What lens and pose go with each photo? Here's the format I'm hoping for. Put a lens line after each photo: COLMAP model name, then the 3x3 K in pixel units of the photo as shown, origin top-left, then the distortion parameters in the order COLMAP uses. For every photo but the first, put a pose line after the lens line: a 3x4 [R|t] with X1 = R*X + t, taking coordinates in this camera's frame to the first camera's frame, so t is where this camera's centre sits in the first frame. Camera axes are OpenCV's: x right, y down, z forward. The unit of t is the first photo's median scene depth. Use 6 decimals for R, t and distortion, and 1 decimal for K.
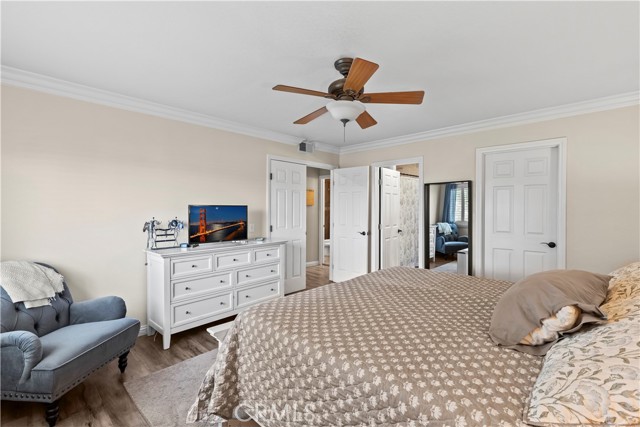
lens RADIAL K [[294.3, 0, 319.2], [0, 294.3, 212.5], [0, 0, 1]] dist [0.006076, 0.000495]
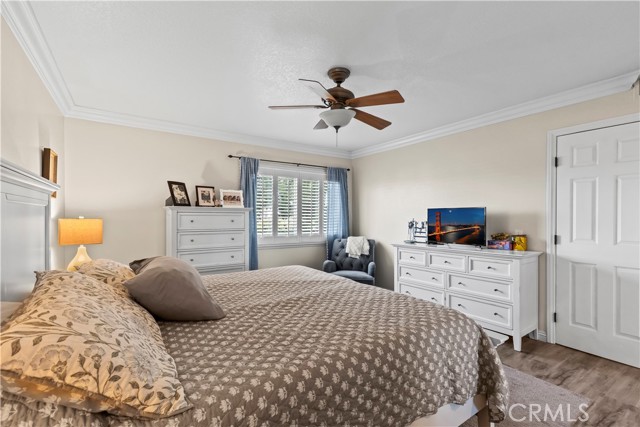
lens RADIAL K [[294.3, 0, 318.8], [0, 294.3, 215.7], [0, 0, 1]] dist [0.006076, 0.000495]
pose [[-0.227385, 0.002113, -0.973803, 0.776119], [-0.007829, 0.999961, 0.003998, 0.002307], [0.973773, 0.008534, -0.227360, 0.790926]]
